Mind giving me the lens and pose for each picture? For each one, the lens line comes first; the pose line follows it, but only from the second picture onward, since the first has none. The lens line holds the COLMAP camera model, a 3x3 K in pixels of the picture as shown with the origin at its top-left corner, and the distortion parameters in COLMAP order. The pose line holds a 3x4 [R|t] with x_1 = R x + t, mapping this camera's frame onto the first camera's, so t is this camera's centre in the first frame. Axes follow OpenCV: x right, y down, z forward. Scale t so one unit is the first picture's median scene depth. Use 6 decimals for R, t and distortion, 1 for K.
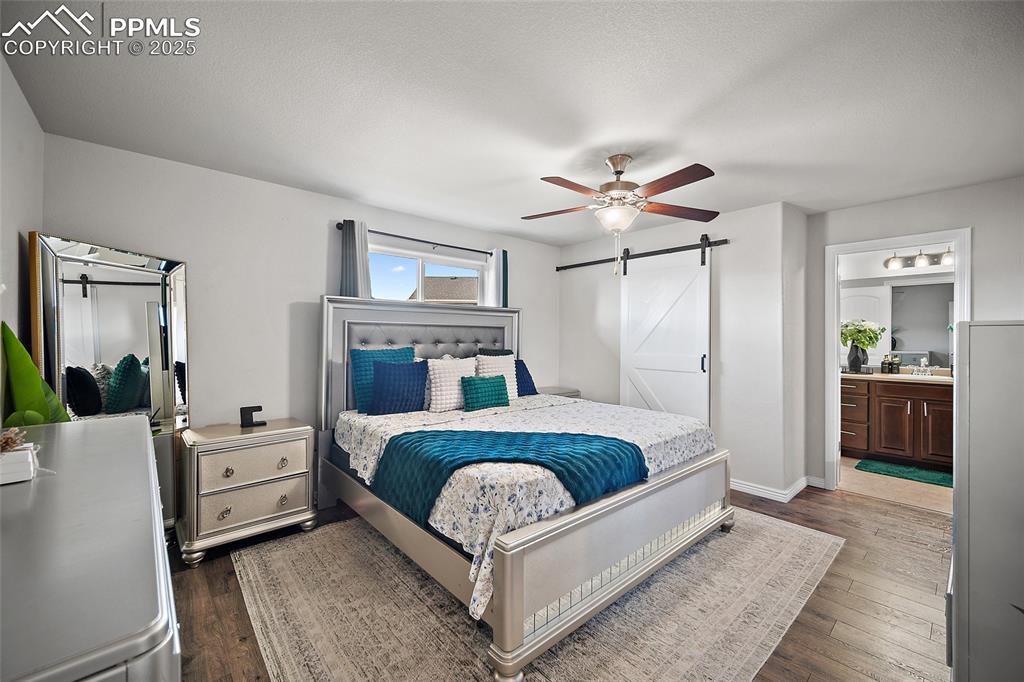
lens RADIAL K [[412.6, 0, 512.9], [0, 412.6, 325.1], [0, 0, 1]] dist [0.010321, -0.000080]
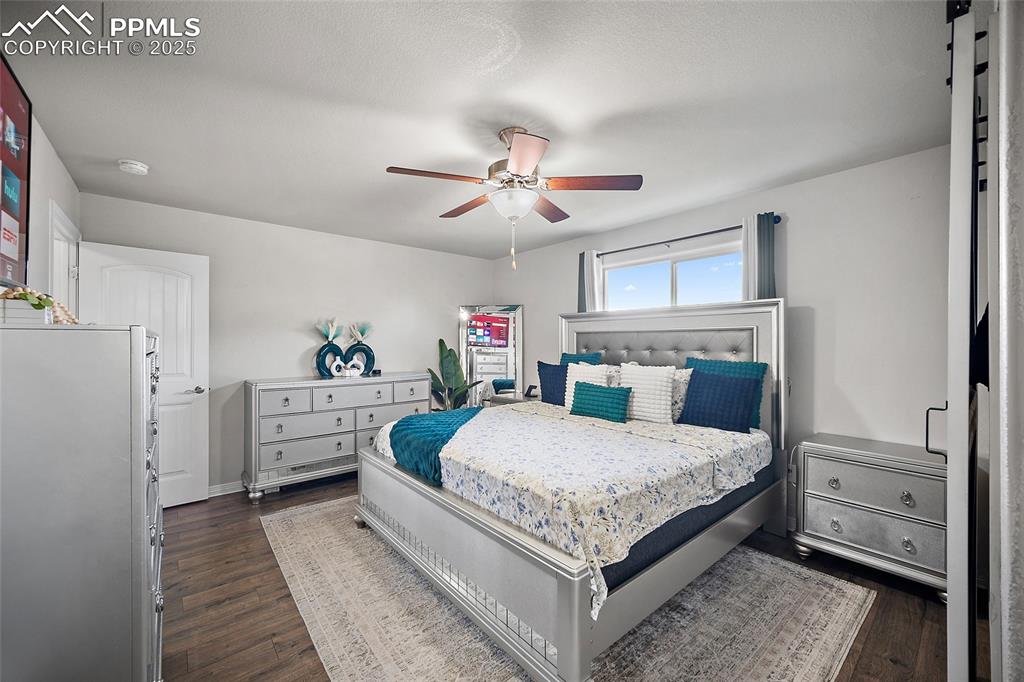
lens RADIAL K [[404.2, 0, 509.4], [0, 404.2, 335.7], [0, 0, 1]] dist [-0.000910, 0.000125]
pose [[-0.035003, -0.027022, -0.999022, 1.025653], [0.033274, 0.999049, -0.028188, 0.035310], [0.998833, -0.034228, -0.034070, 0.970665]]
